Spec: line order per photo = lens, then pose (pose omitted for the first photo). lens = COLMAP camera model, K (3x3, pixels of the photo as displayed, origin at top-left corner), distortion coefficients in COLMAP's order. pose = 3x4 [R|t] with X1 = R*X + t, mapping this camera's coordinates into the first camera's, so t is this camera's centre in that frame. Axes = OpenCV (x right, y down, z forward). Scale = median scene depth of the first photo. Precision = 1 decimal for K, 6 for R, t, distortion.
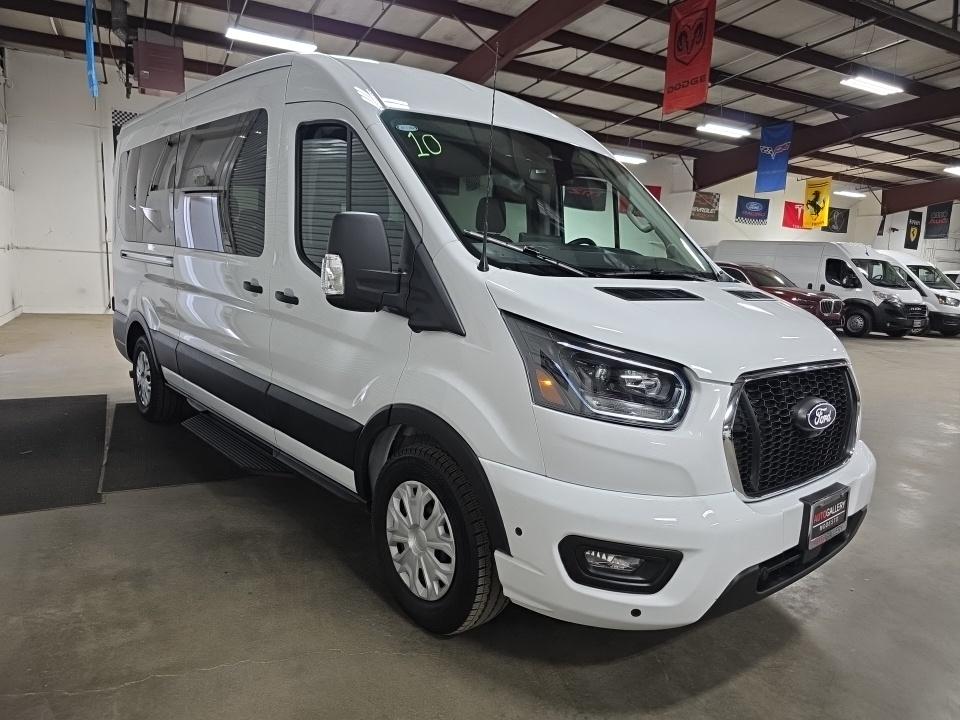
lens RADIAL K [[643.5, 0, 476.5], [0, 643.5, 355.4], [0, 0, 1]] dist [0.022658, -0.016537]
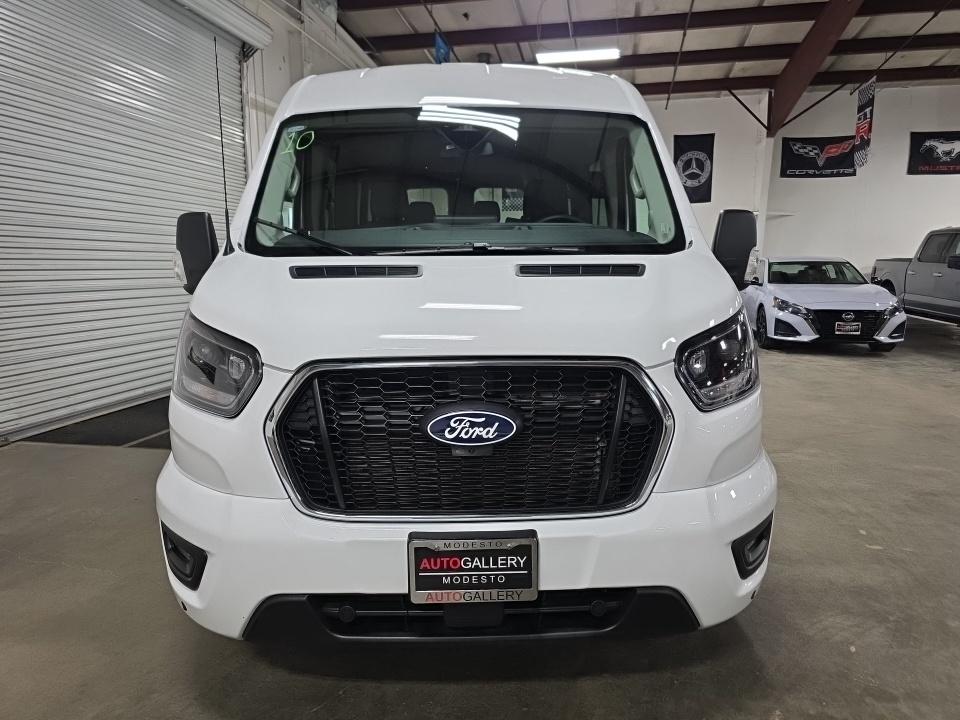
lens RADIAL K [[643.5, 0, 510.4], [0, 643.5, 348.1], [0, 0, 1]] dist [0.022658, -0.016537]
pose [[0.783850, 0.029811, -0.620234, 1.010070], [-0.042147, 0.999098, -0.005244, 0.005619], [0.619518, 0.030252, 0.784399, 0.457094]]
